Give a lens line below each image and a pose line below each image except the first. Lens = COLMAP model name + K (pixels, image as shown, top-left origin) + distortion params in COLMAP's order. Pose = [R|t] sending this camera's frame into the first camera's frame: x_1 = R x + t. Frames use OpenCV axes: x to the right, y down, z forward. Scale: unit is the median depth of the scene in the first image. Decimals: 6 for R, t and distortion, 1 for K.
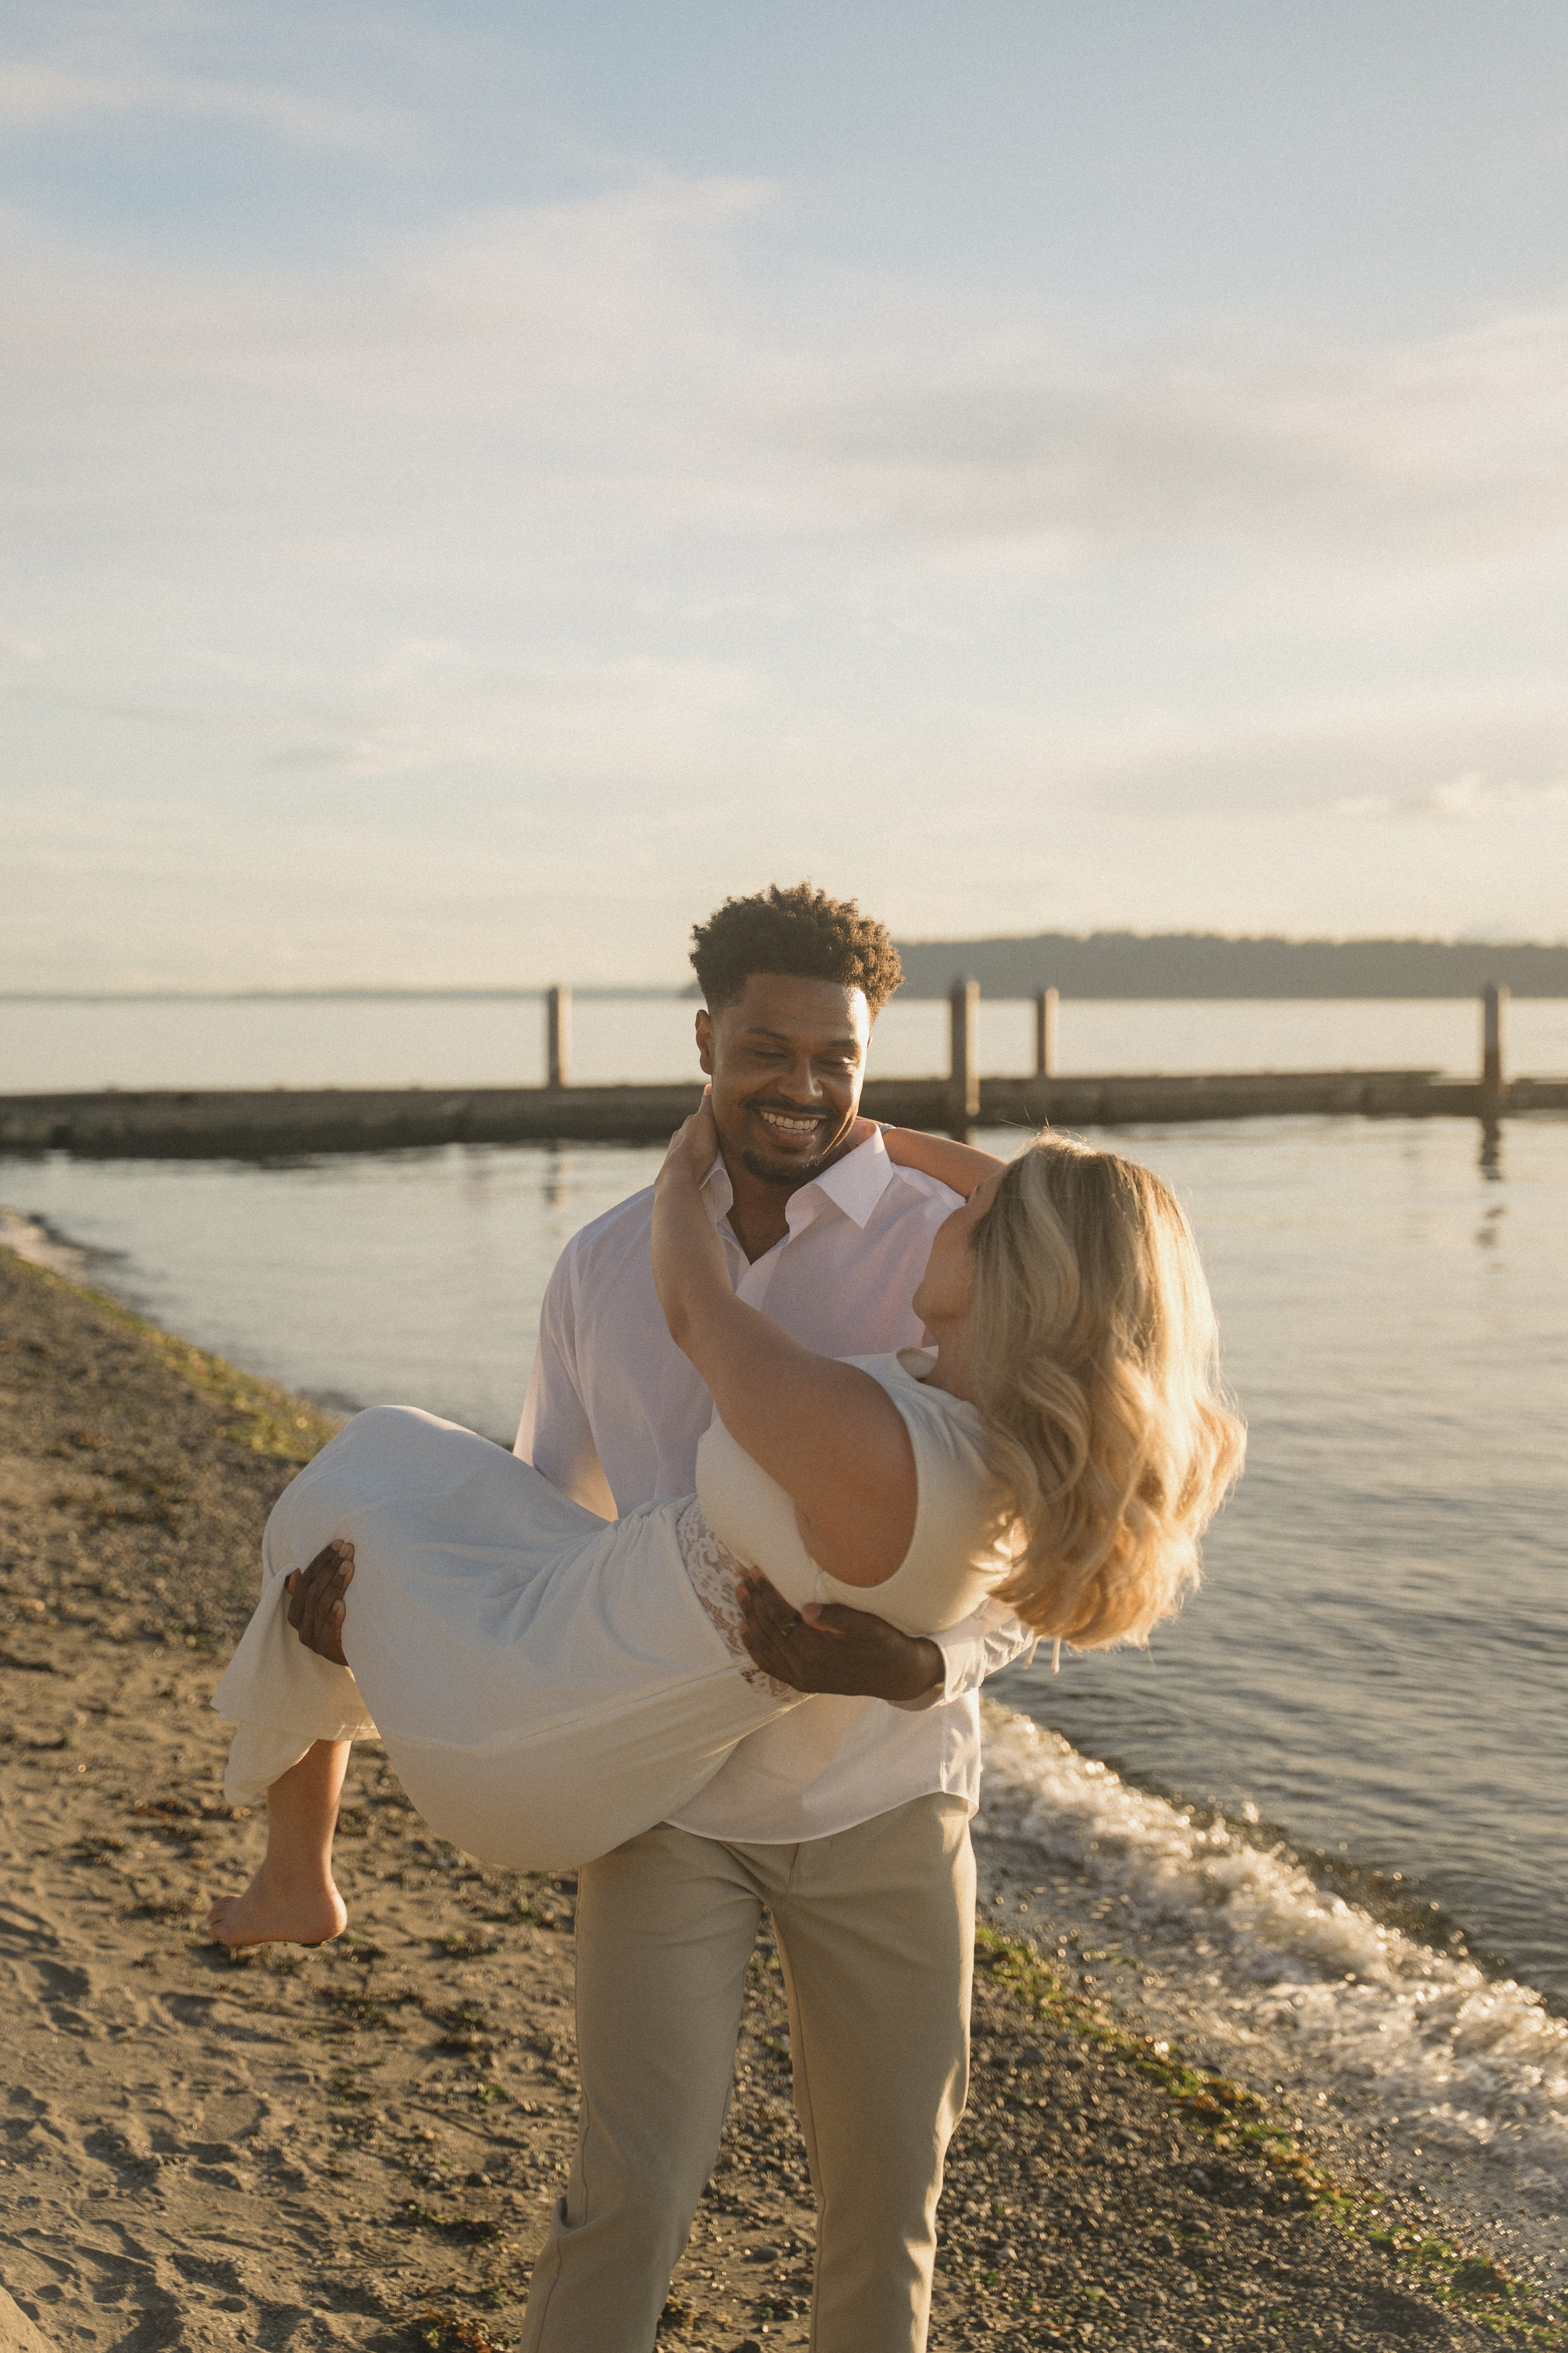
lens RADIAL K [[3050.5, 0, 796.1], [0, 3050.5, 1194.1], [0, 0, 1]] dist [0.058784, 0.000000]
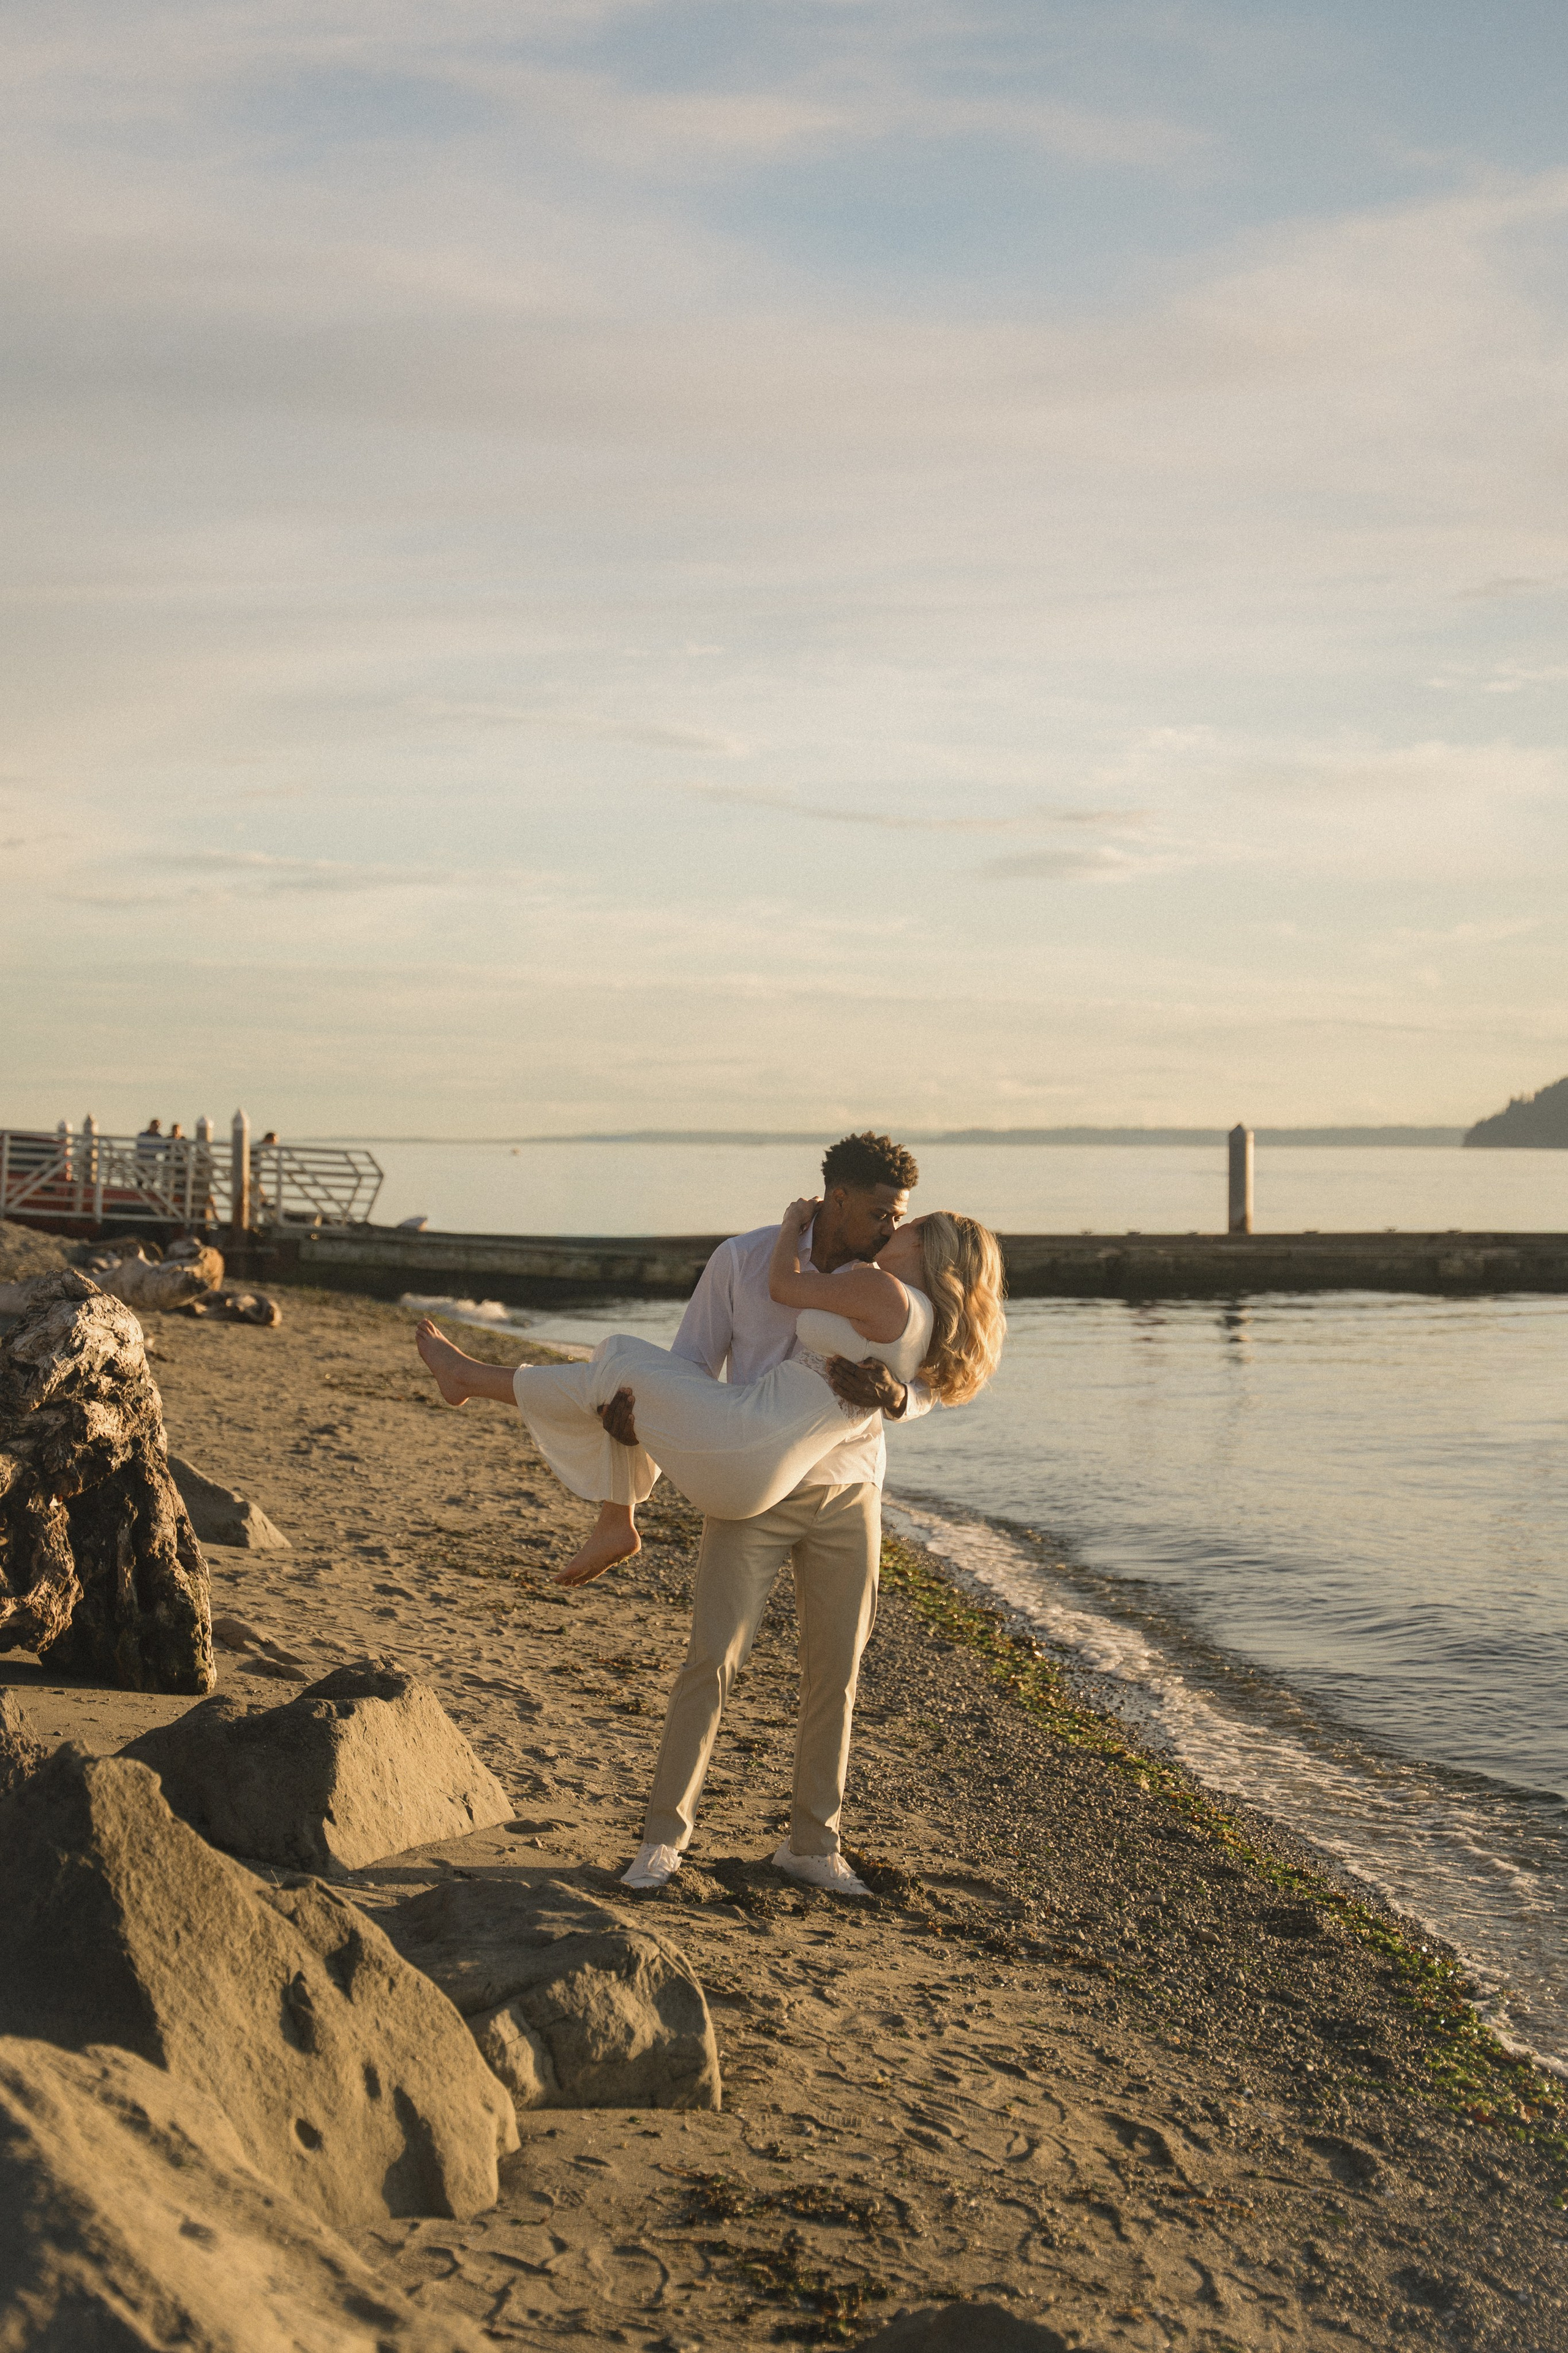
lens RADIAL K [[3768.3, 0, 786.7], [0, 3768.3, 1174.0], [0, 0, 1]] dist [-0.371533, 0.000000]
pose [[0.972969, 0.005150, -0.230880, 0.306613], [-0.017976, 0.998407, -0.053485, 0.055475], [0.230237, 0.056189, 0.971511, -0.809798]]
